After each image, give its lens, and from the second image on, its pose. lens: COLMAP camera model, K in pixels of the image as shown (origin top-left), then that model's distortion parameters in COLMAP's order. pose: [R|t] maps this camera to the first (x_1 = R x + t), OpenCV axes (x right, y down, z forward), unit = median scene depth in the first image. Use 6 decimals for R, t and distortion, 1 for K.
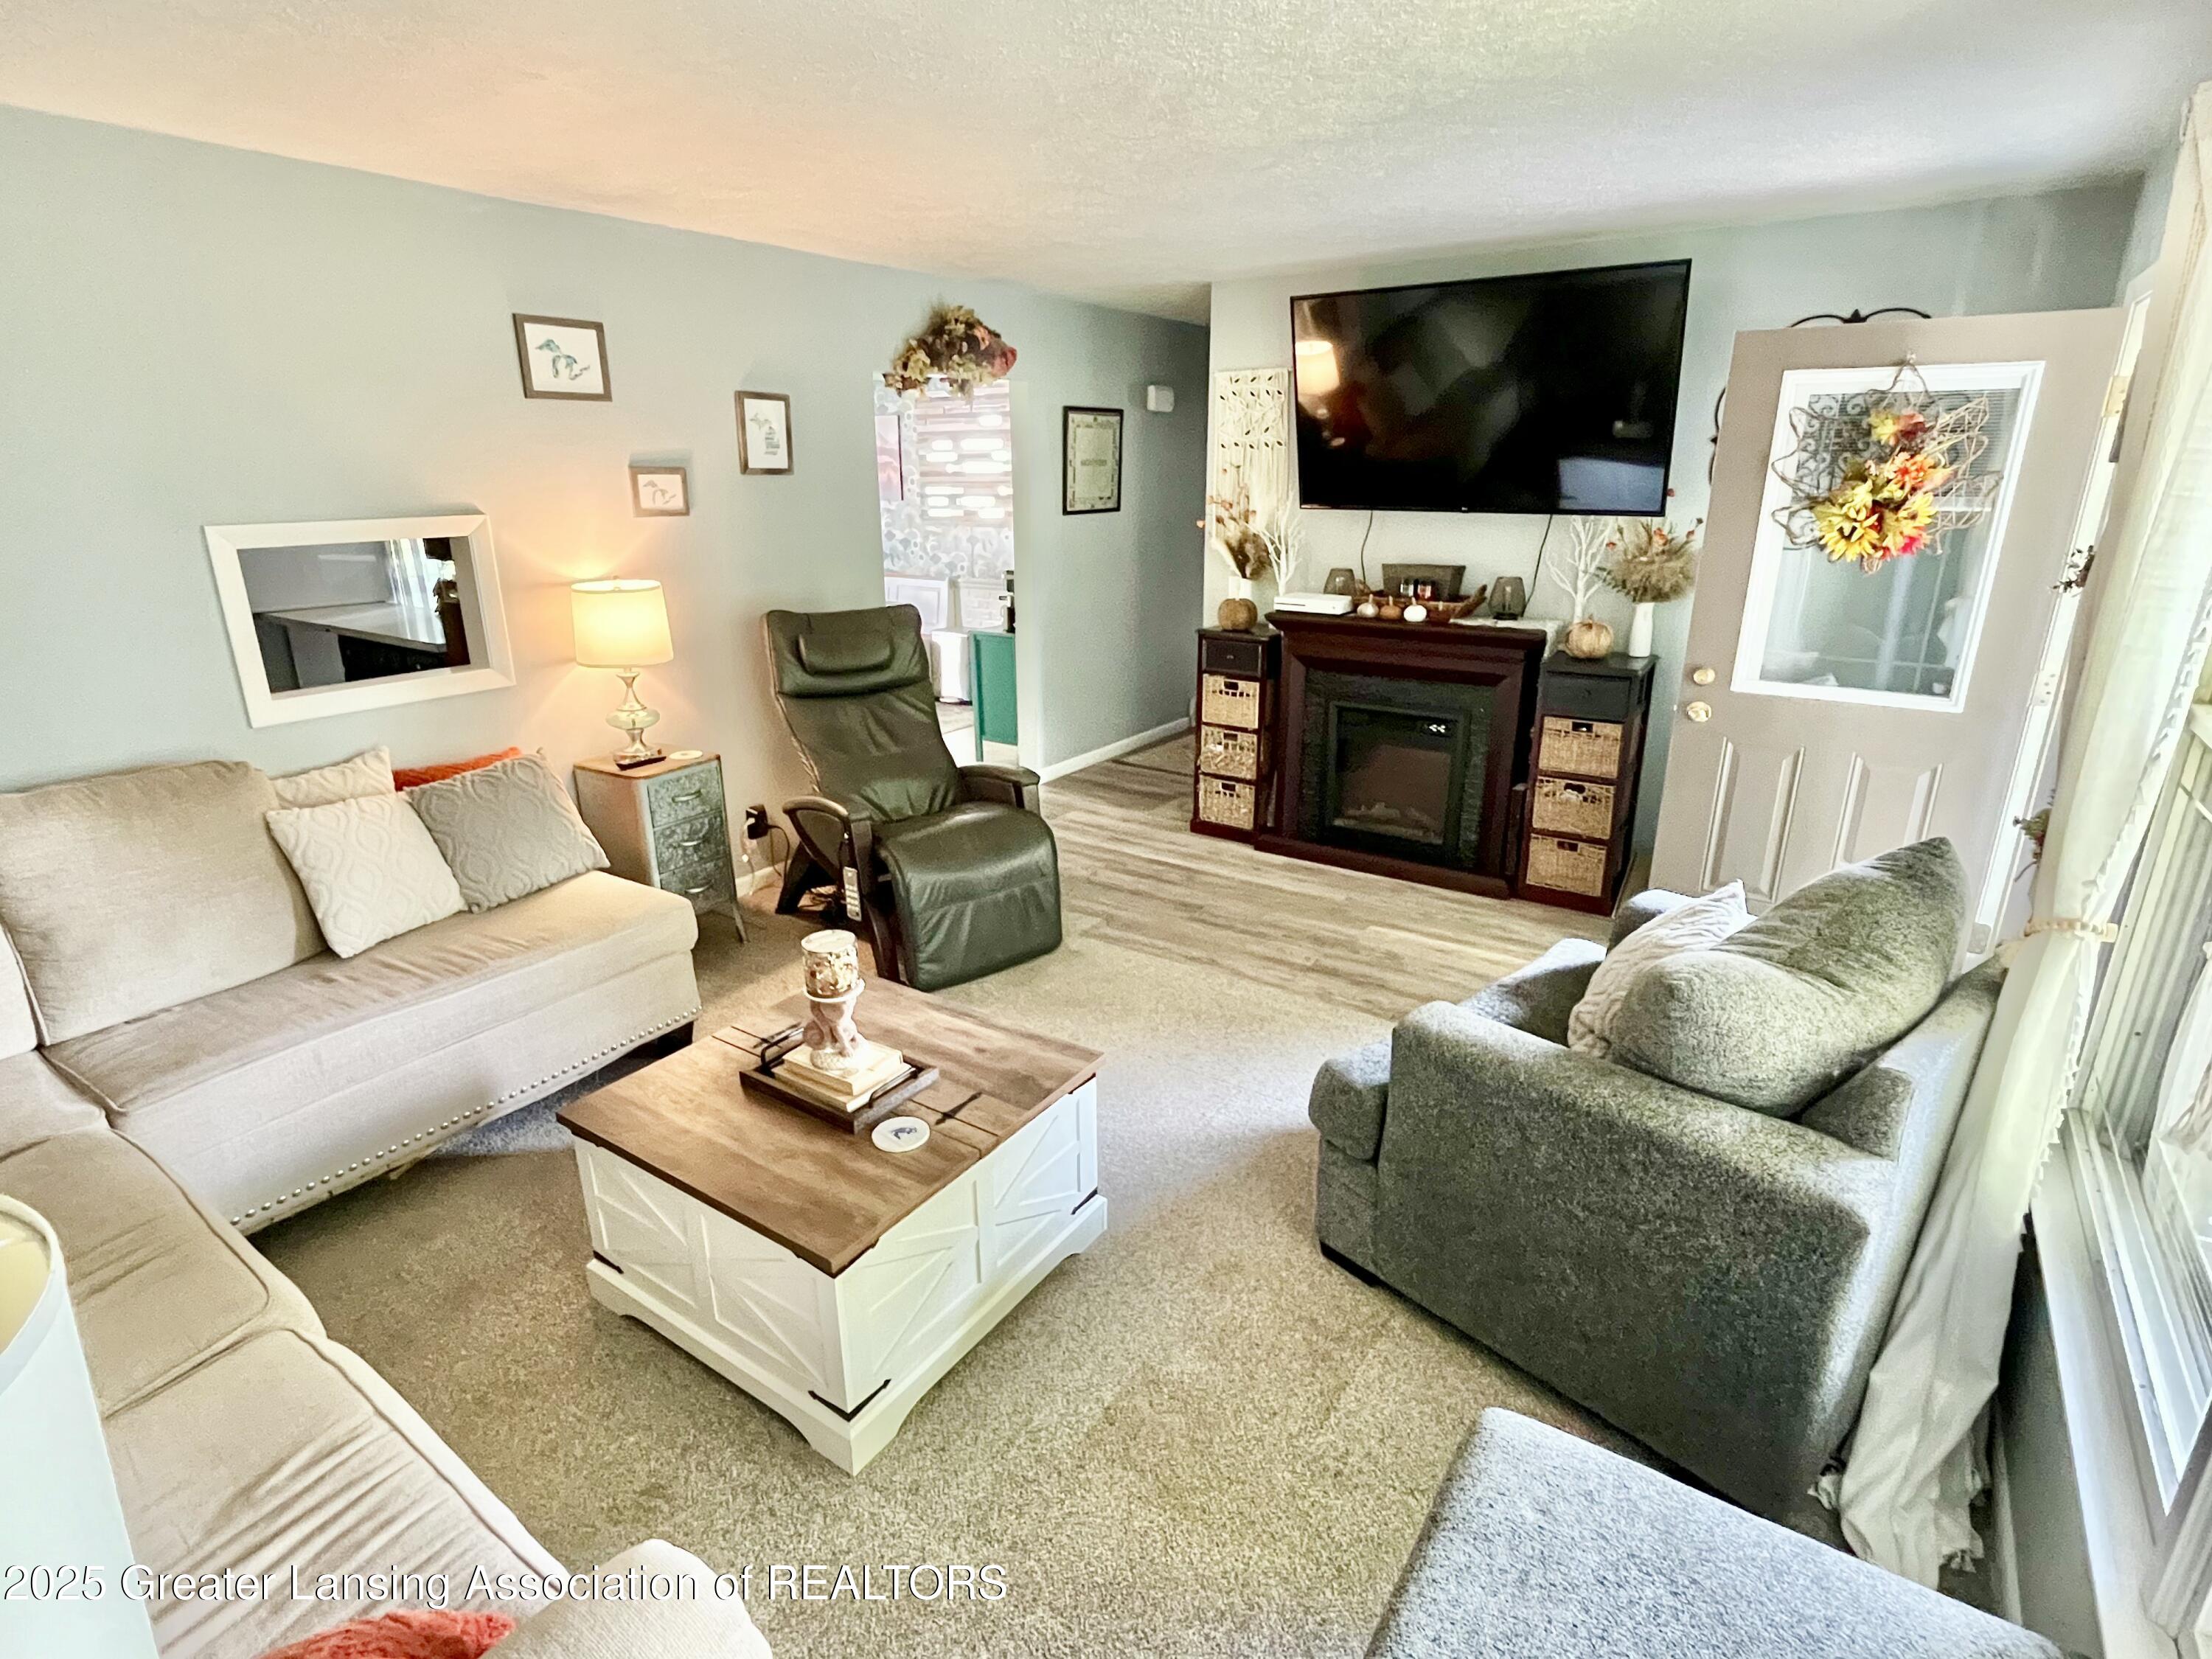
lens RADIAL K [[1115.8, 0, 1105.4], [0, 1115.8, 827.4], [0, 0, 1]] dist [-0.000485, -0.000003]
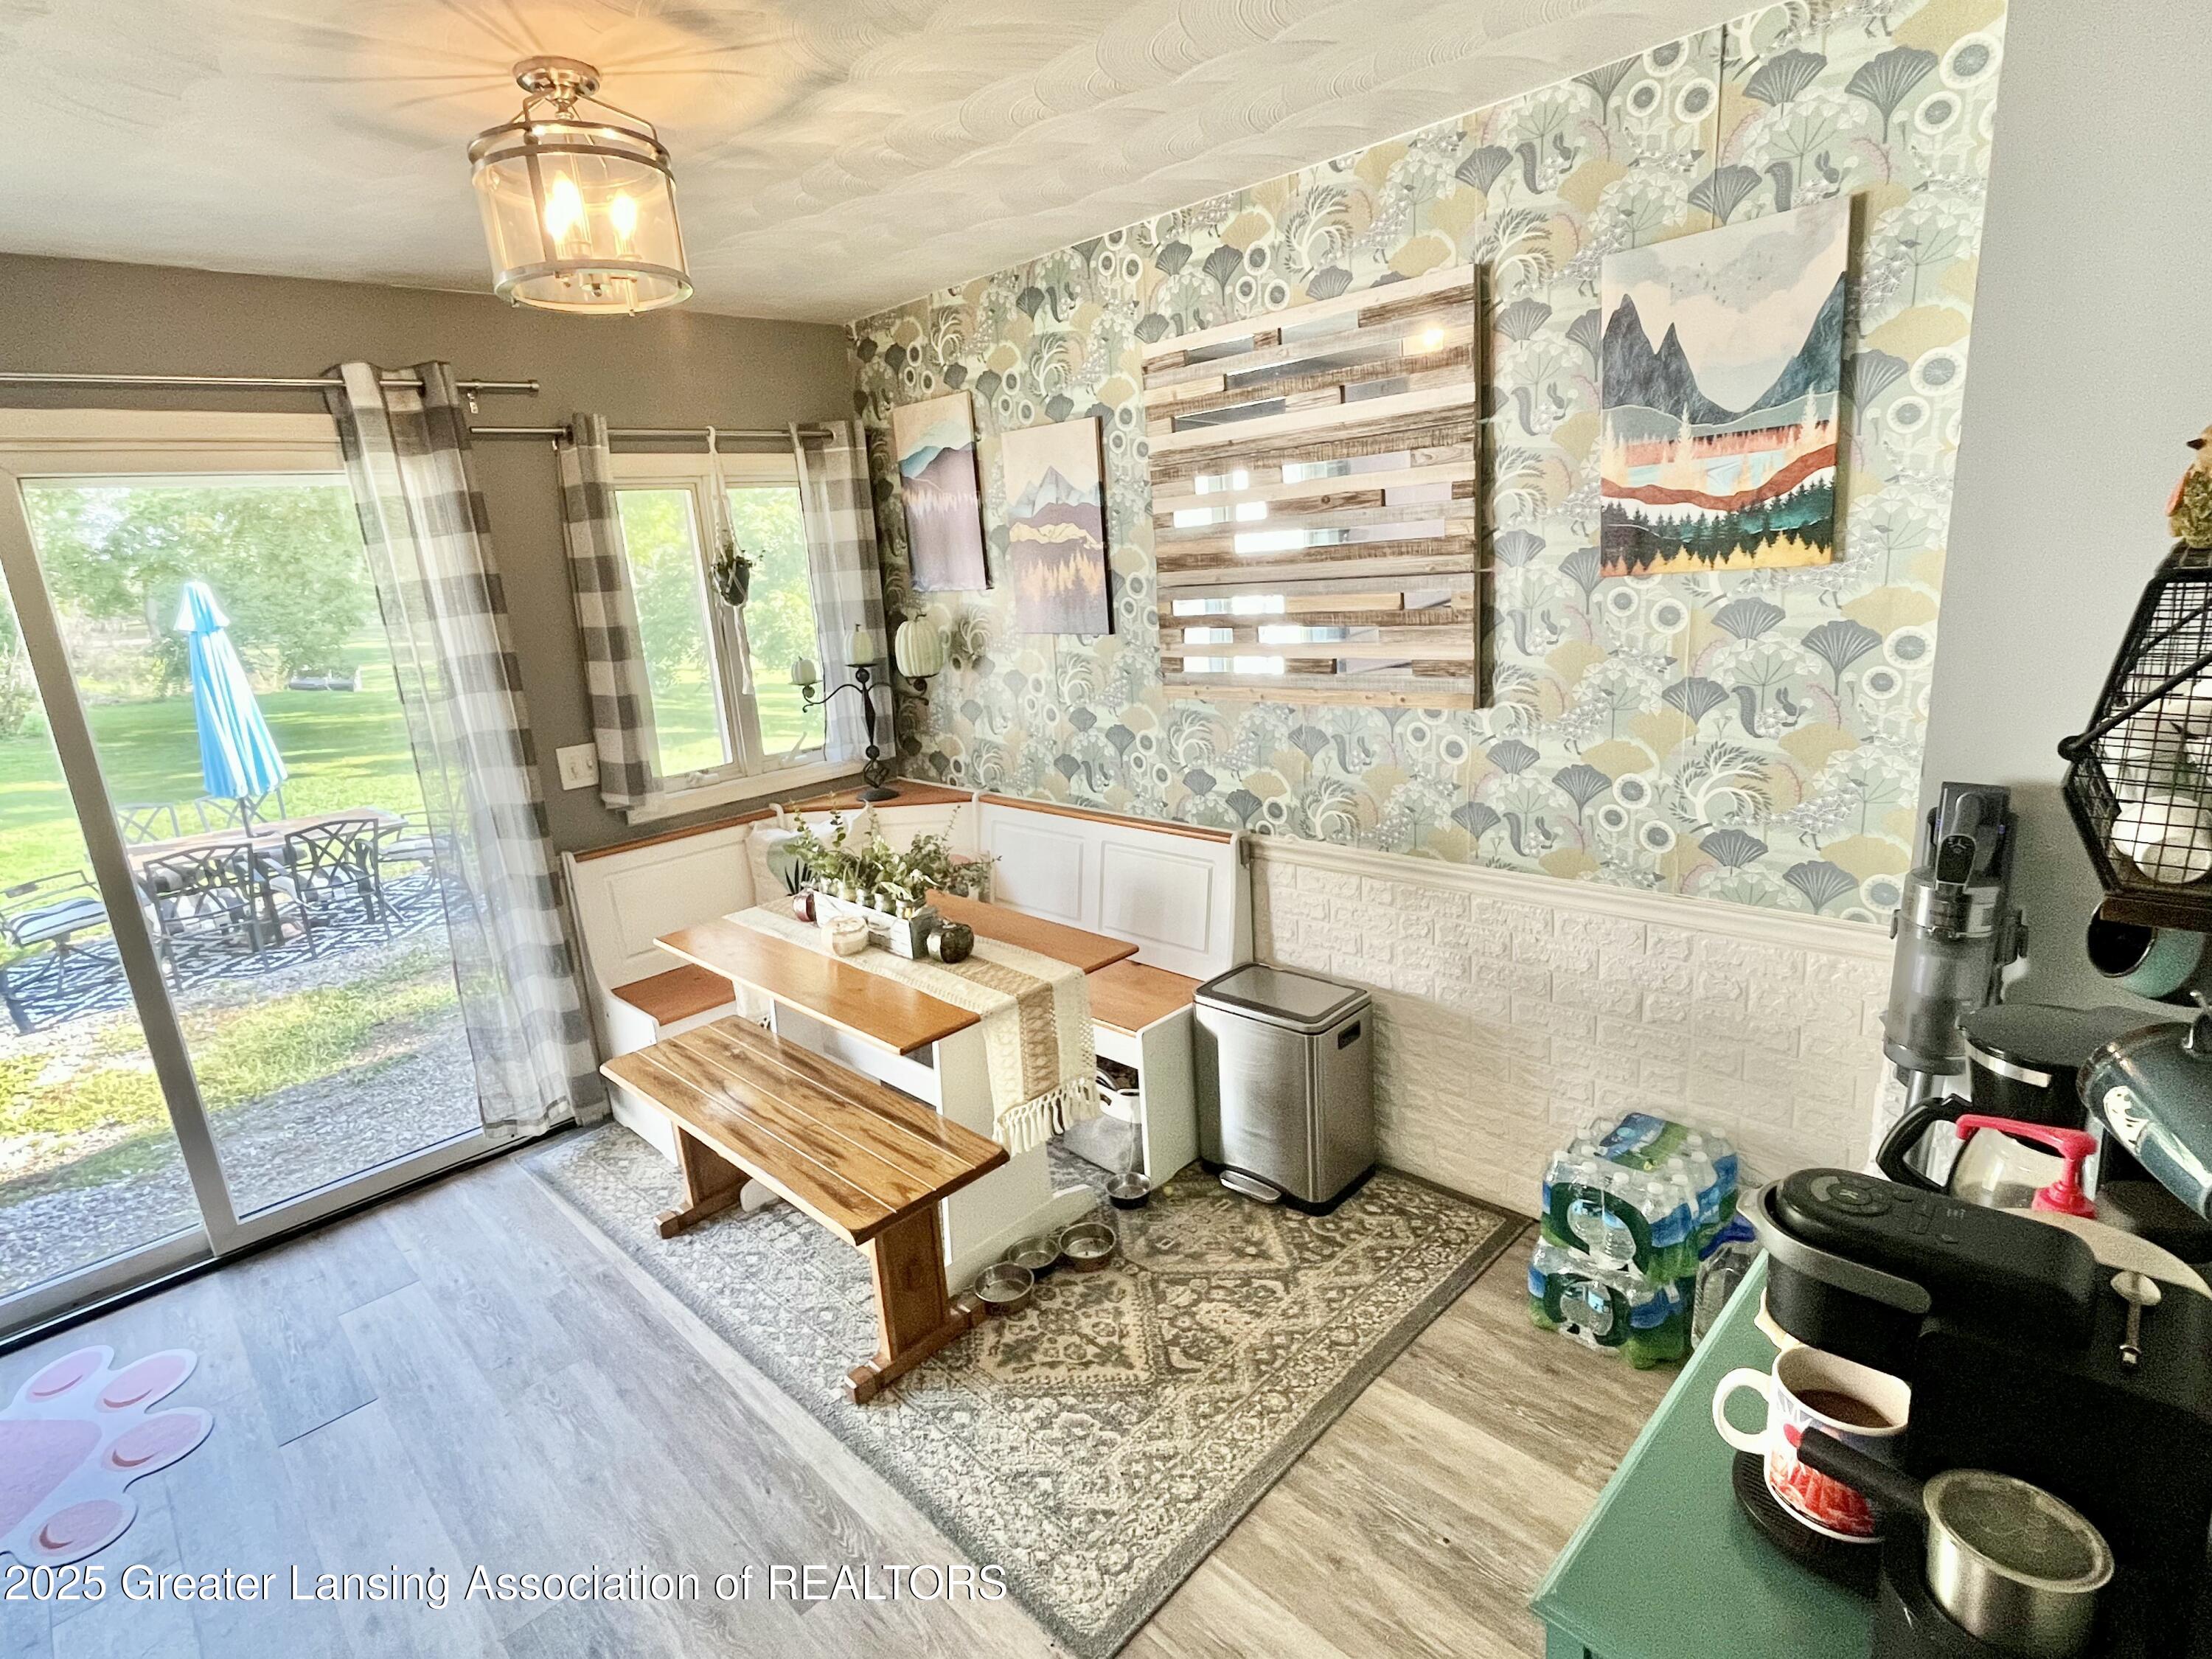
lens RADIAL K [[1115.8, 0, 1102.9], [0, 1115.8, 829.2], [0, 0, 1]] dist [-0.000485, -0.000003]
pose [[0.981164, -0.022112, -0.191906, -0.113281], [0.010403, 0.998034, -0.061806, -0.203253], [0.192895, 0.058645, 0.979465, 0.629522]]
